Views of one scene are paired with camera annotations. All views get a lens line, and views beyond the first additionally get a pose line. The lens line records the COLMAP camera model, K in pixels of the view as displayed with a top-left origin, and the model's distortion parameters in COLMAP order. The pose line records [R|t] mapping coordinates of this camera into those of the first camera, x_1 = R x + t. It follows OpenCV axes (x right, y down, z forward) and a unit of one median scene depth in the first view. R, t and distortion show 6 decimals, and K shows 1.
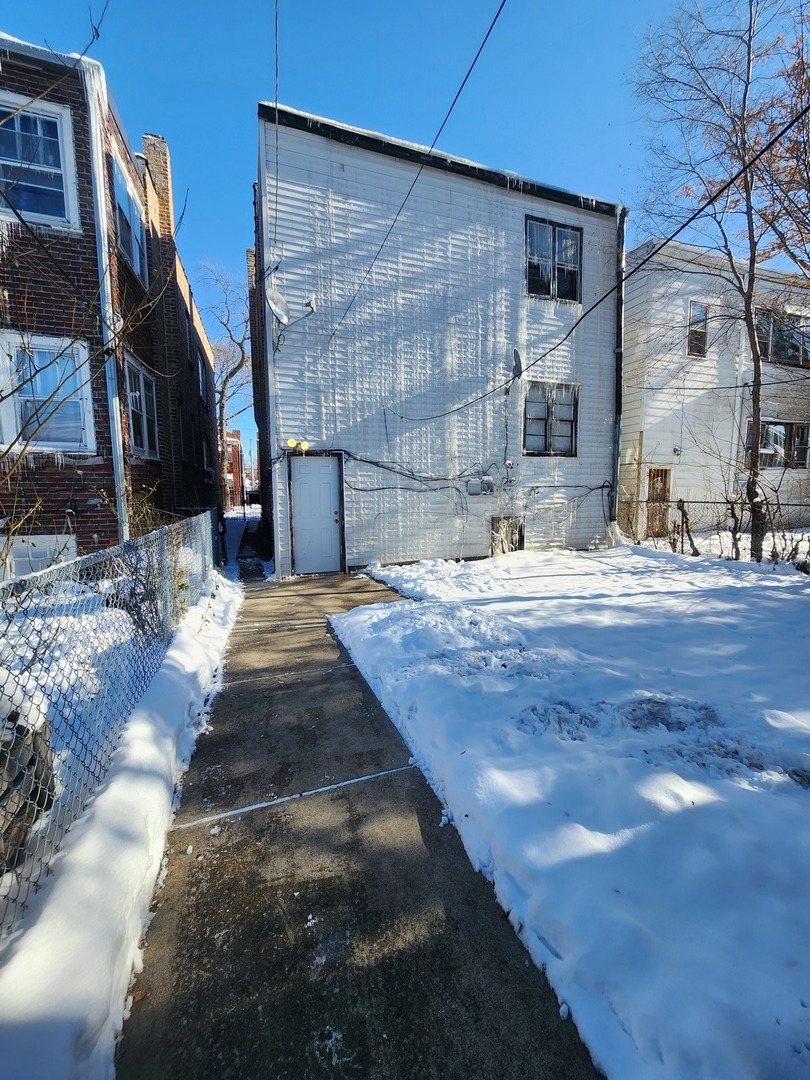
lens RADIAL K [[440.2, 0, 410.6], [0, 440.2, 533.8], [0, 0, 1]] dist [0.002642, 0.000488]
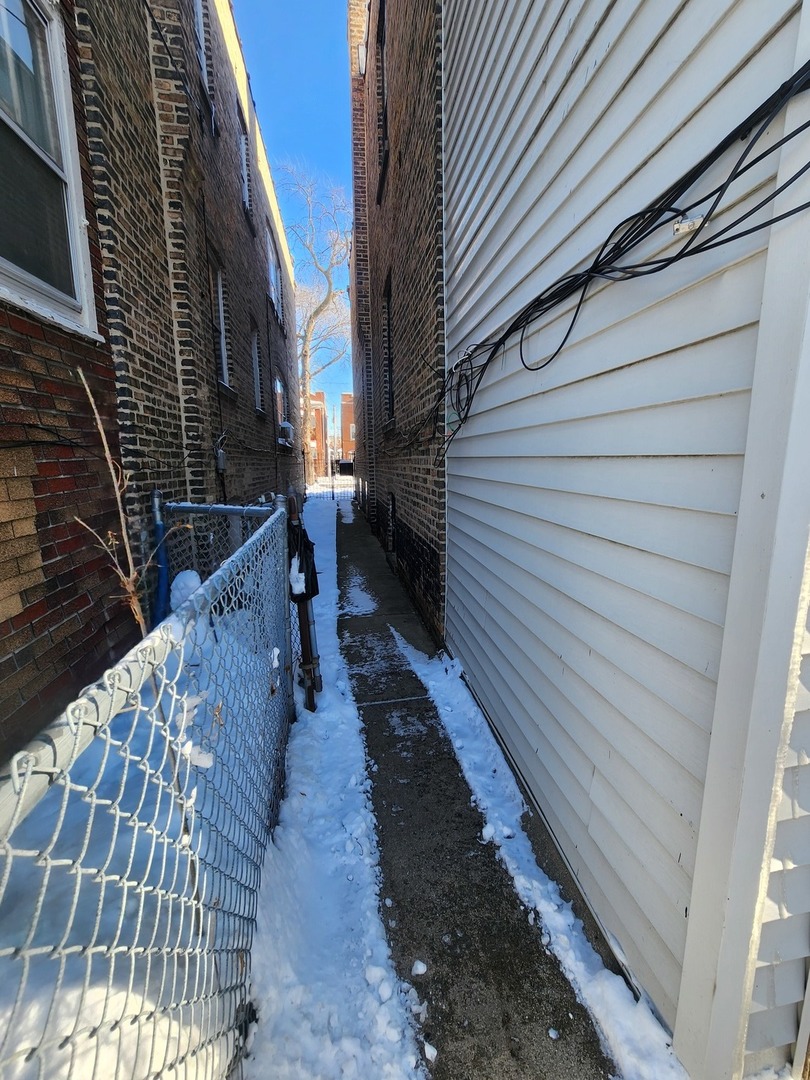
lens RADIAL K [[440.2, 0, 410.6], [0, 440.2, 533.8], [0, 0, 1]] dist [0.002642, 0.000488]
pose [[0.985570, 0.027003, -0.167098, -0.119949], [-0.016050, 0.997654, 0.066556, -0.023294], [0.168503, -0.062914, 0.983691, 0.281605]]
